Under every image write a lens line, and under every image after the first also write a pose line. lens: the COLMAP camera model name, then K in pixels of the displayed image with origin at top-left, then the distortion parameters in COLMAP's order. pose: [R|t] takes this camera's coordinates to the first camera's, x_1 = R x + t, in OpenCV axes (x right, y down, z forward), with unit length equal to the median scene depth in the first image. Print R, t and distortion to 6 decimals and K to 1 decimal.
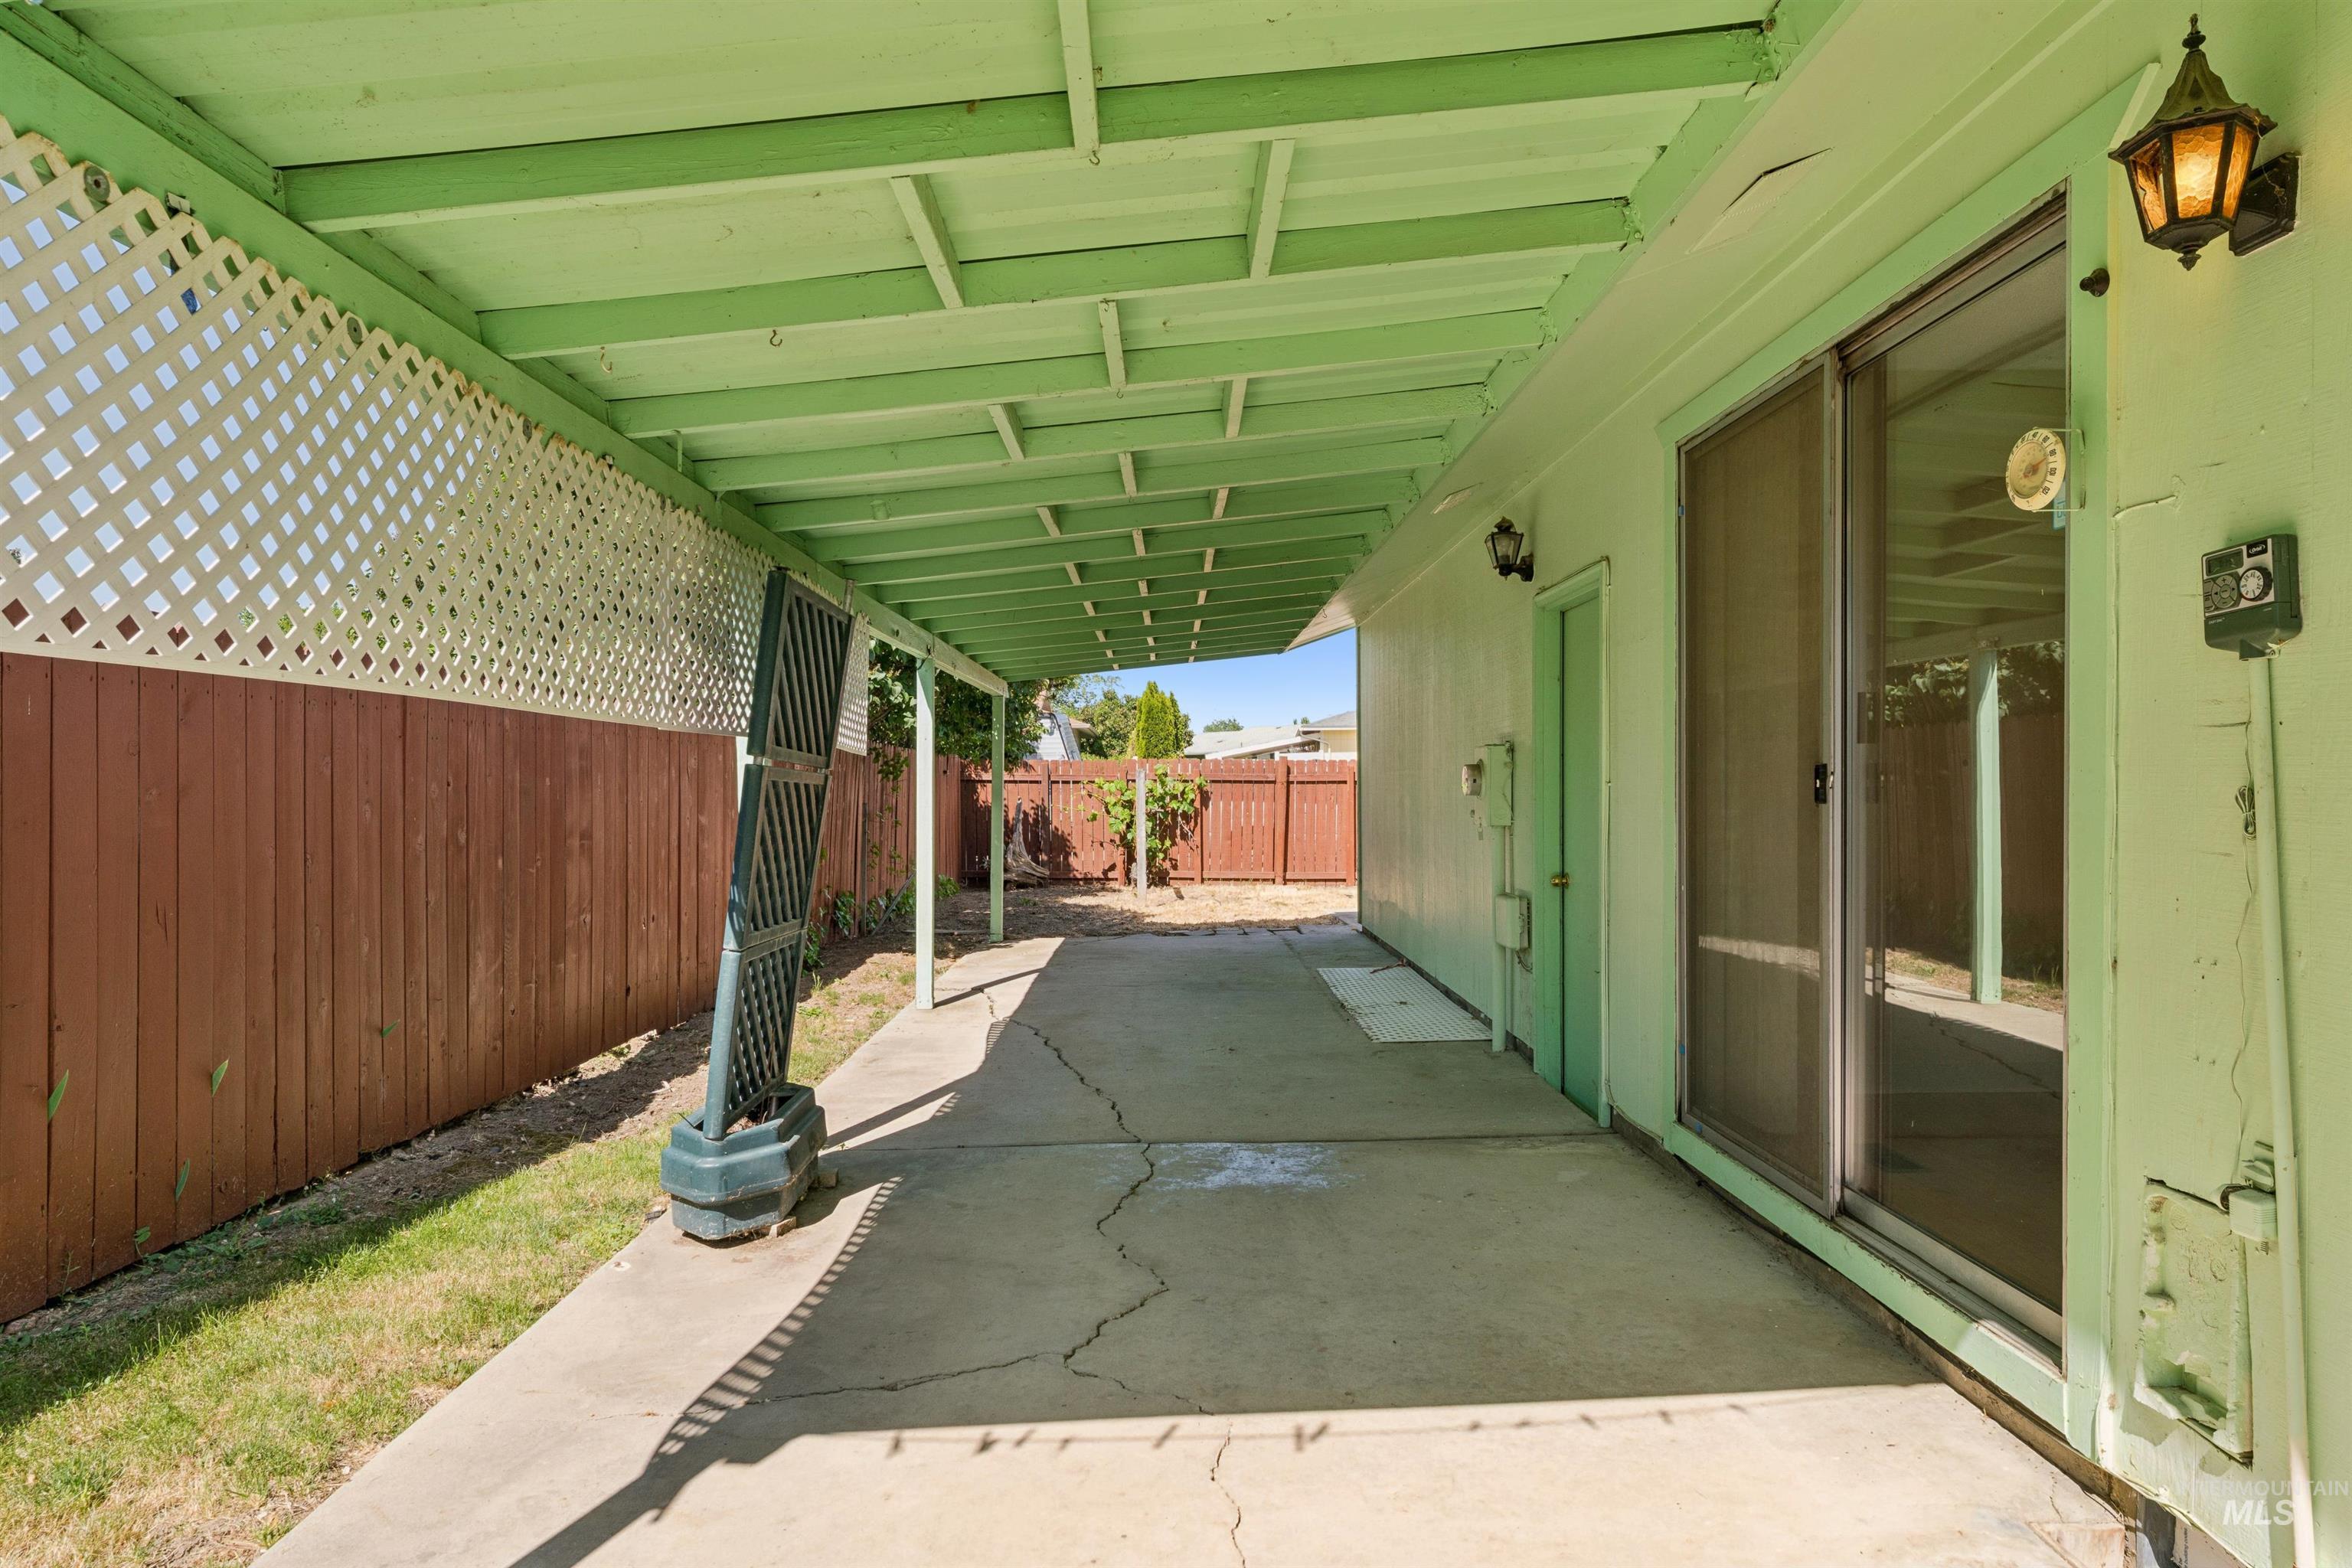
lens RADIAL K [[1347.6, 0, 1159.2], [0, 1347.6, 797.7], [0, 0, 1]] dist [-0.007367, 0.003283]
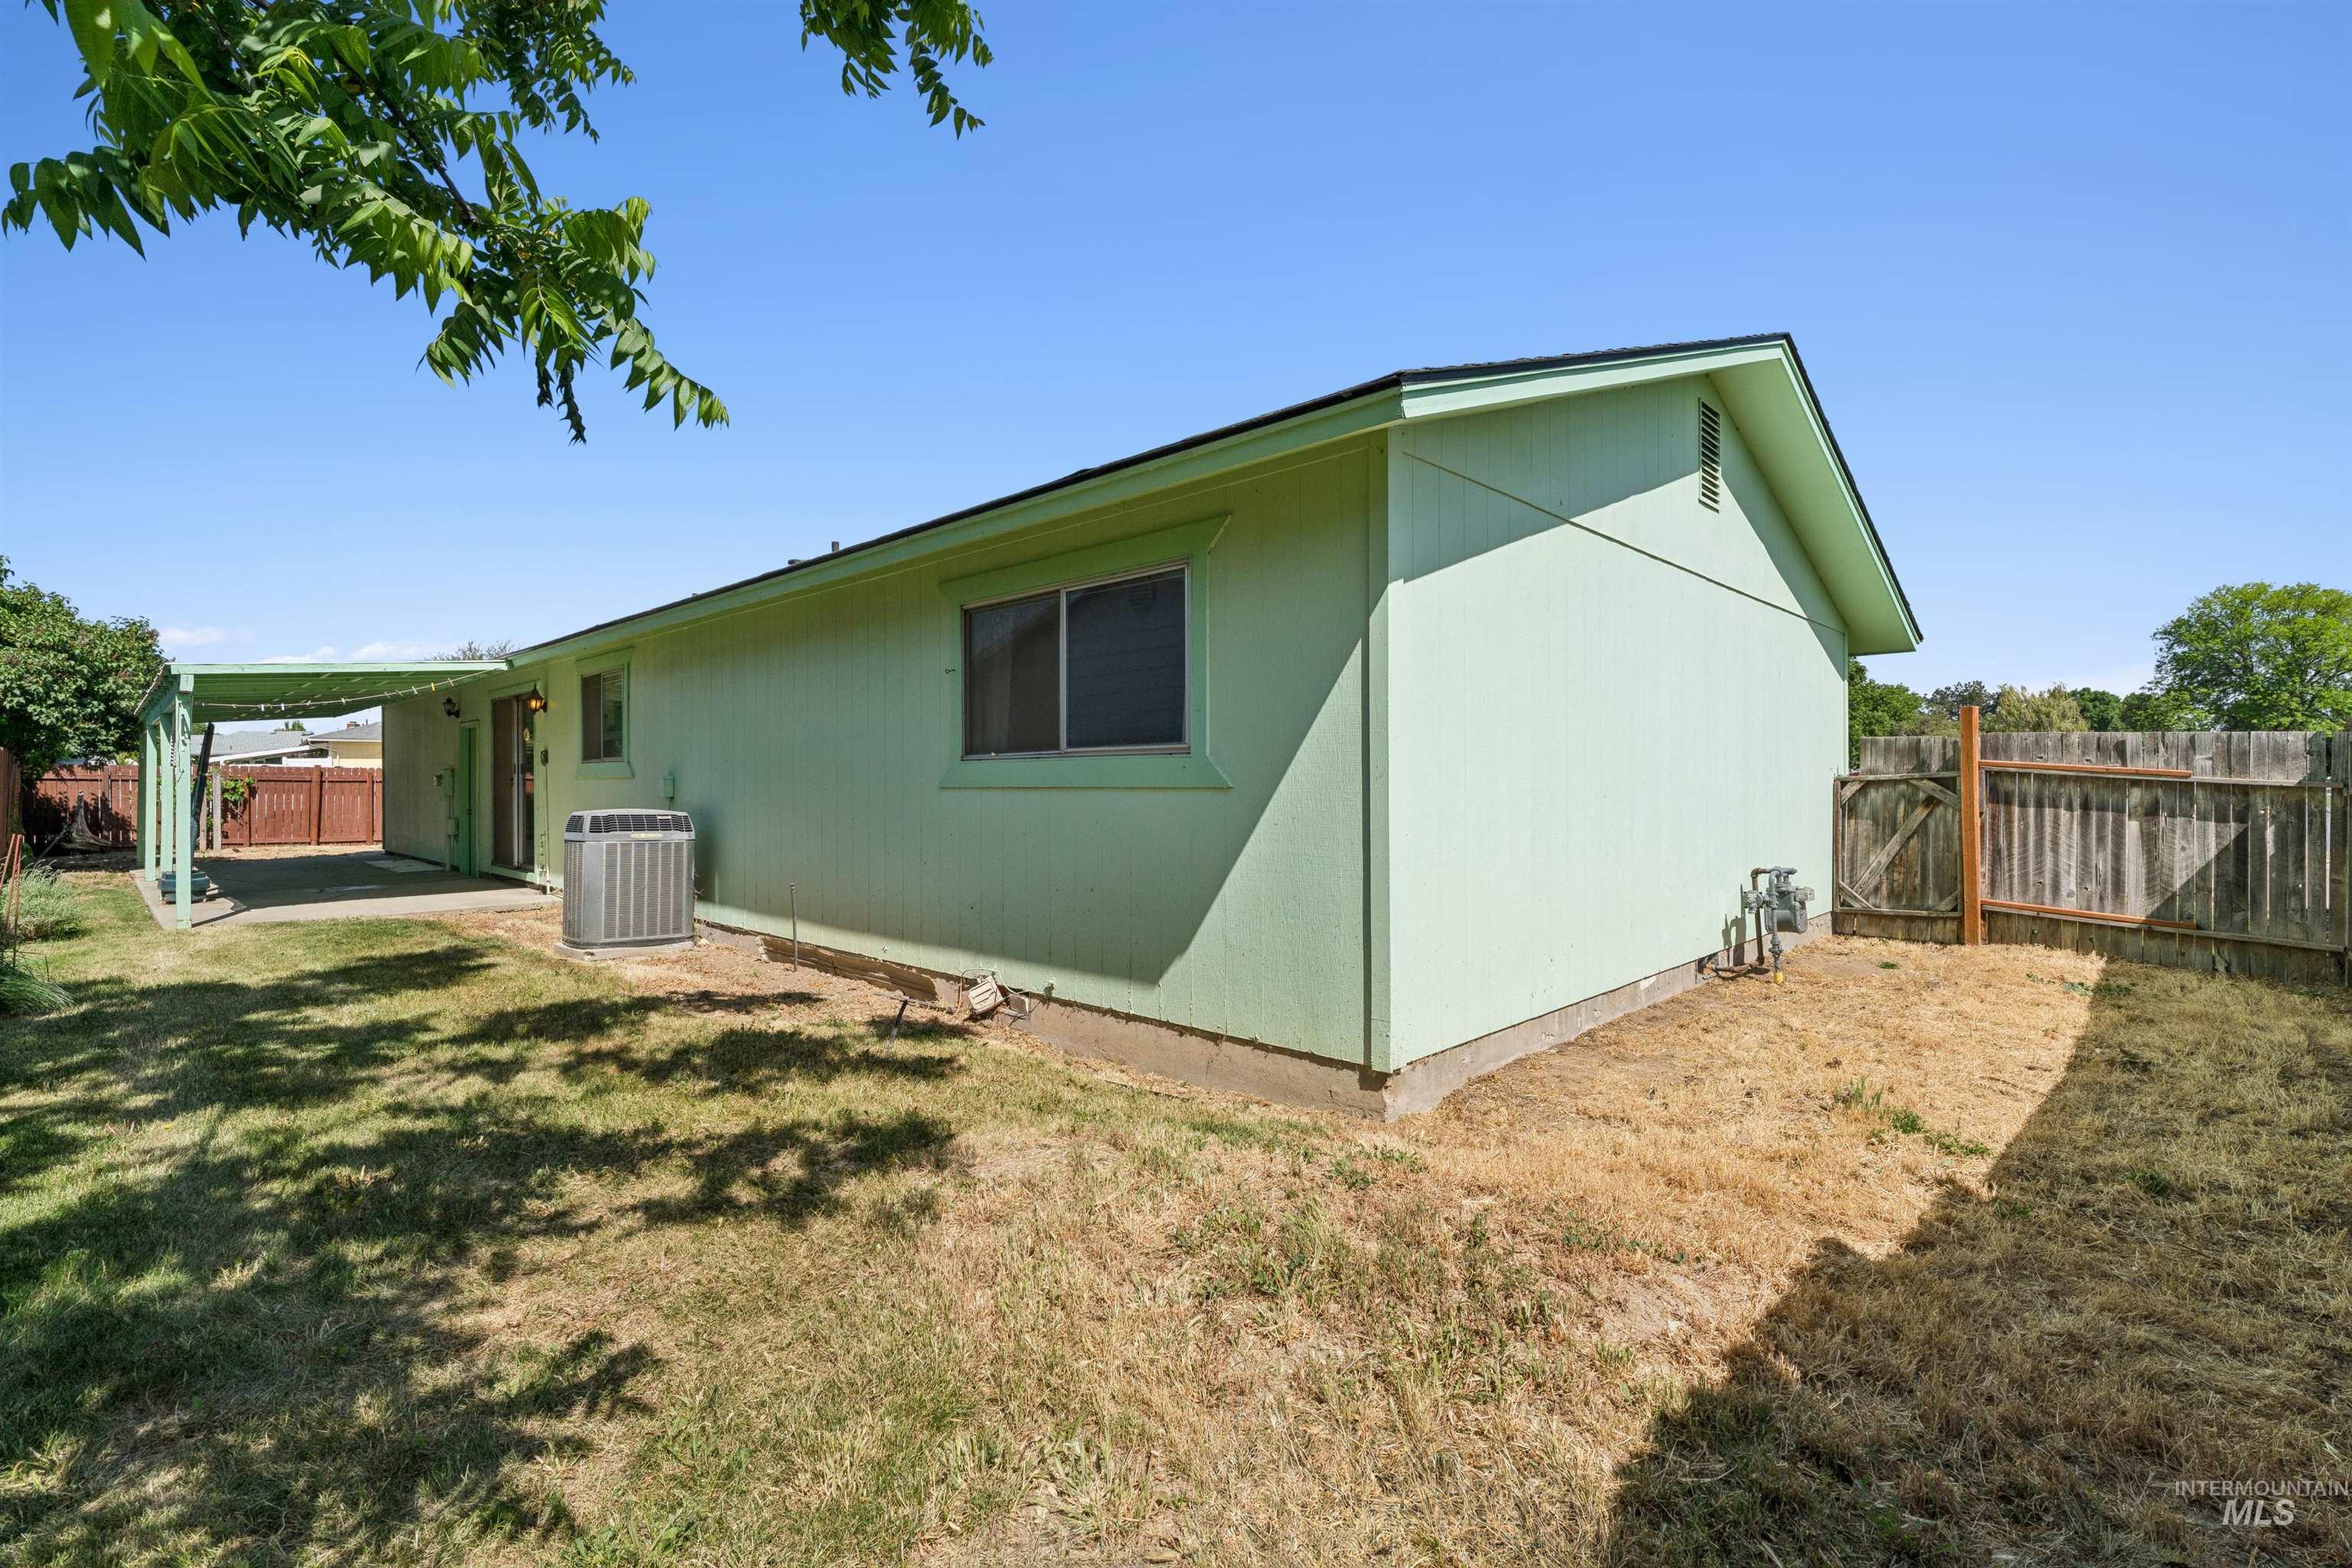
lens RADIAL K [[1074.7, 0, 1184.3], [0, 1074.7, 781.3], [0, 0, 1]] dist [-0.000613, 0.000583]
pose [[0.692373, 0.004964, 0.721522, -0.450150], [0.004692, 0.999924, -0.011381, 0.029769], [-0.721524, 0.011266, 0.692298, -2.435974]]
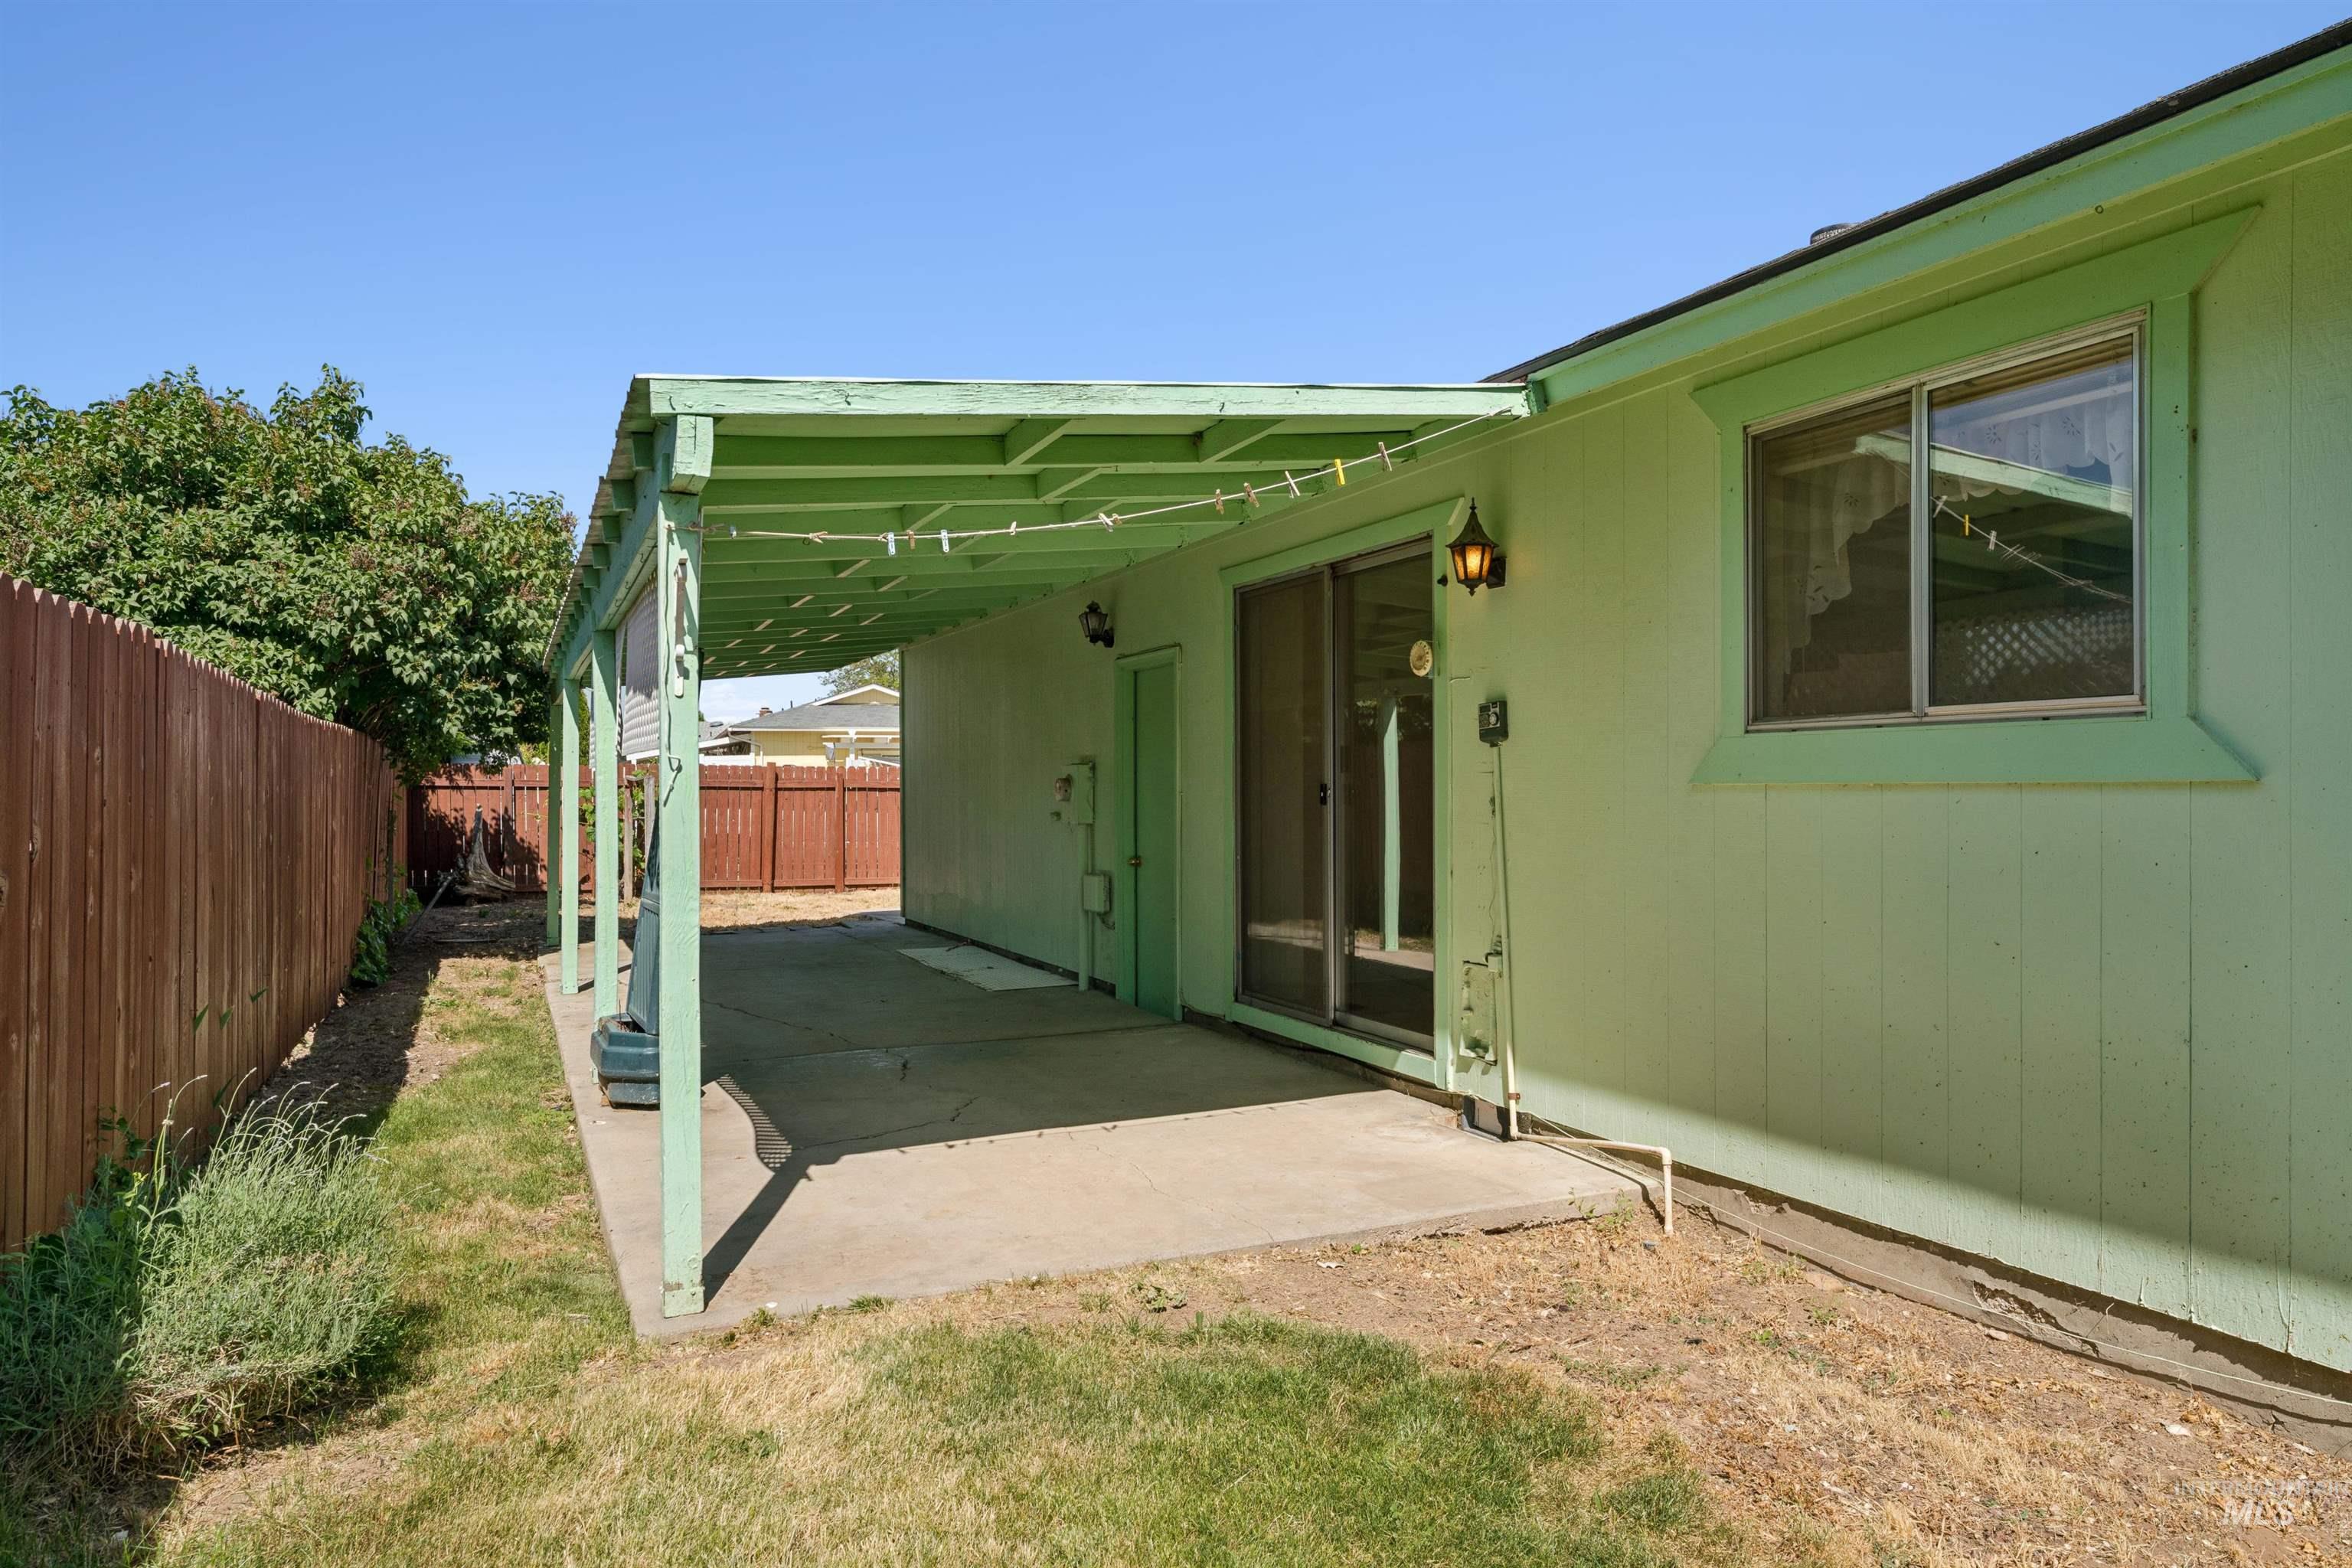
lens RADIAL K [[1544.0, 0, 1166.1], [0, 1544.0, 781.6], [0, 0, 1]] dist [0.001700, 0.001835]
pose [[0.914469, 0.001516, 0.404654, -0.394378], [0.004415, 0.999896, -0.013723, 0.000217], [-0.404632, 0.014336, 0.914367, -0.597243]]
